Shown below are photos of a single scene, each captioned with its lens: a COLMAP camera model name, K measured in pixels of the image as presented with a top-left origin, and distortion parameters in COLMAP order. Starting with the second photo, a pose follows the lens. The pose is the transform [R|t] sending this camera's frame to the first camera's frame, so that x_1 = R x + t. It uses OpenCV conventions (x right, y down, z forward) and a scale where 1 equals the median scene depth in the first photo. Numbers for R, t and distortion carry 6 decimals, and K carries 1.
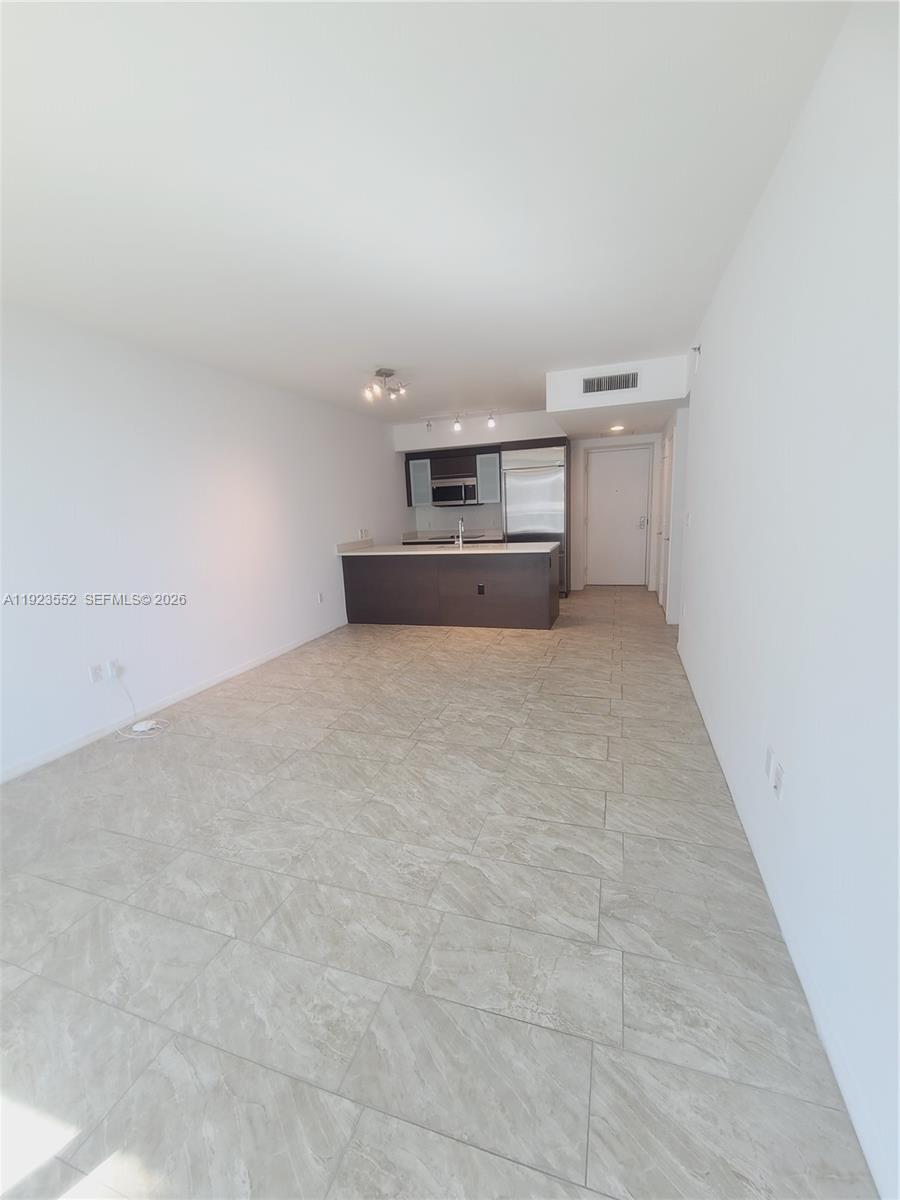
lens RADIAL K [[493.3, 0, 458.8], [0, 493.3, 609.3], [0, 0, 1]] dist [-0.000111, -0.000798]
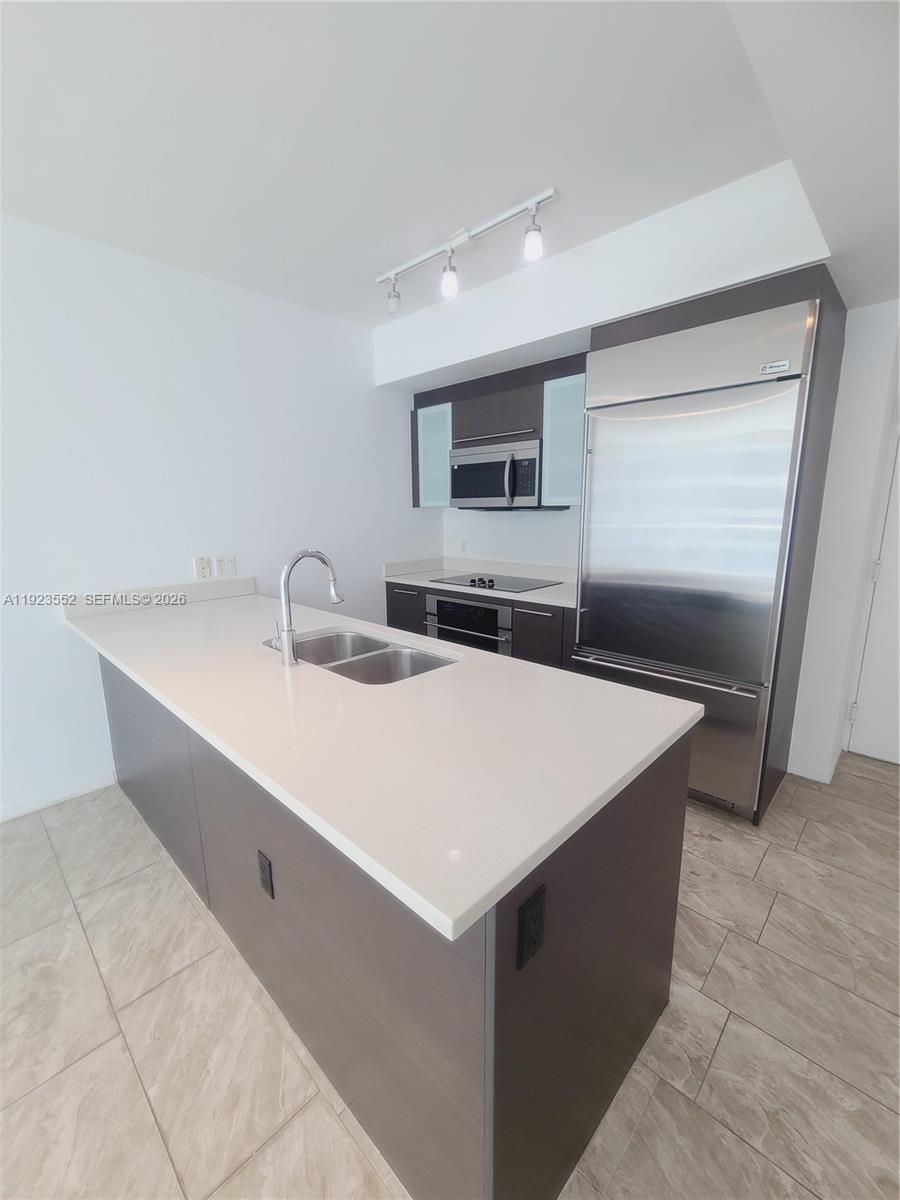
lens RADIAL K [[493.3, 0, 458.8], [0, 493.3, 609.3], [0, 0, 1]] dist [-0.000111, -0.000798]
pose [[0.902912, 0.121499, -0.412296, 0.153114], [-0.120223, 0.992319, 0.029141, -0.135082], [0.412670, 0.023255, 0.910584, 0.611020]]
